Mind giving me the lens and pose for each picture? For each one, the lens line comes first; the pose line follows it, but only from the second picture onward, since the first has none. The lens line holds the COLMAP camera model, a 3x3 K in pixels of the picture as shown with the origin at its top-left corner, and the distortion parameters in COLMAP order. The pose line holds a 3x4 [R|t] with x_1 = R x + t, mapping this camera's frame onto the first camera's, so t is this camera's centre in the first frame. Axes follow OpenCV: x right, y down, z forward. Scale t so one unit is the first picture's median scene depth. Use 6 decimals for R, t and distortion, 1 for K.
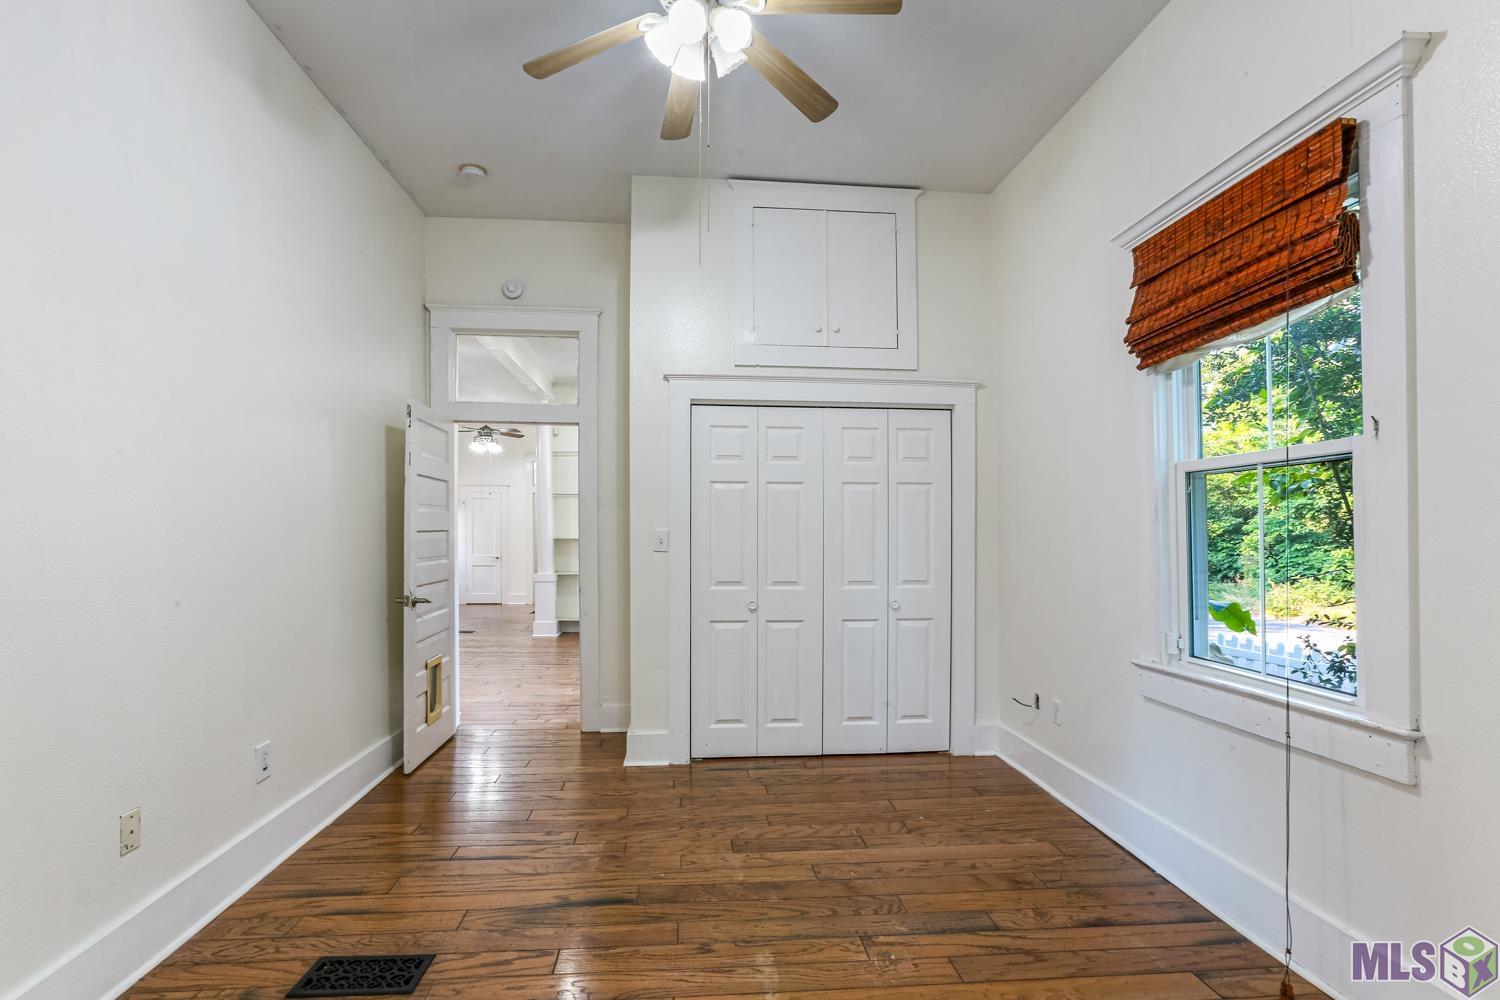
lens RADIAL K [[712.4, 0, 741.9], [0, 712.4, 527.0], [0, 0, 1]] dist [-0.018300, -0.000311]
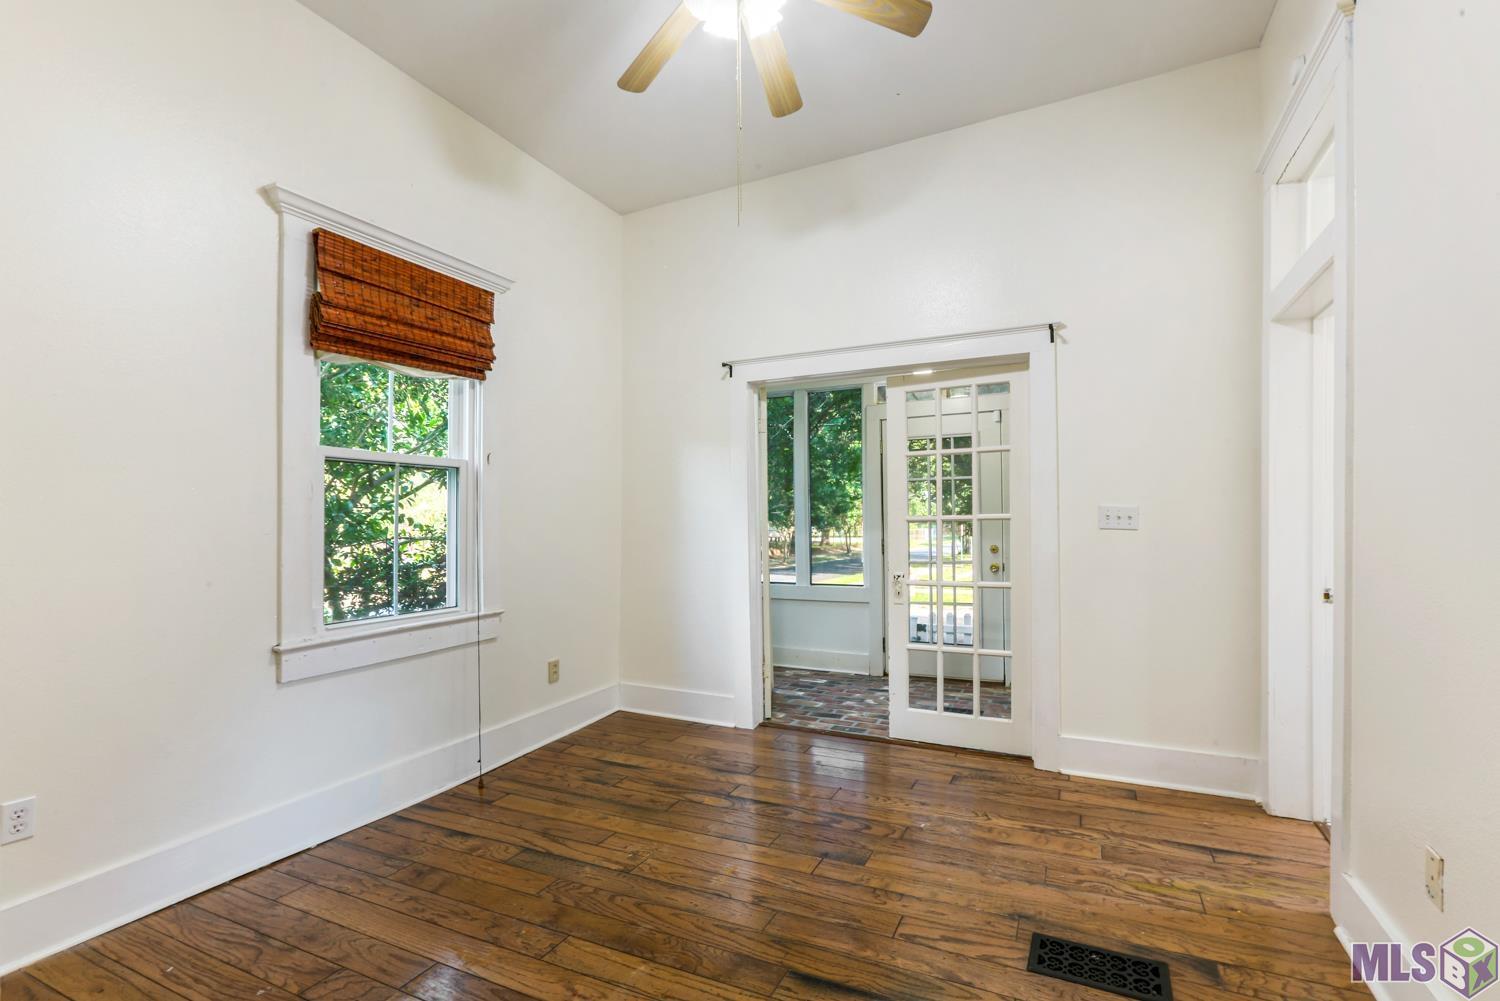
lens RADIAL K [[712.4, 0, 745.4], [0, 712.4, 510.7], [0, 0, 1]] dist [-0.018300, -0.000311]
pose [[-0.859346, 0.017808, 0.511084, -0.557219], [0.006672, 0.999699, -0.023615, 0.040940], [-0.511350, -0.016883, -0.859206, 1.839049]]
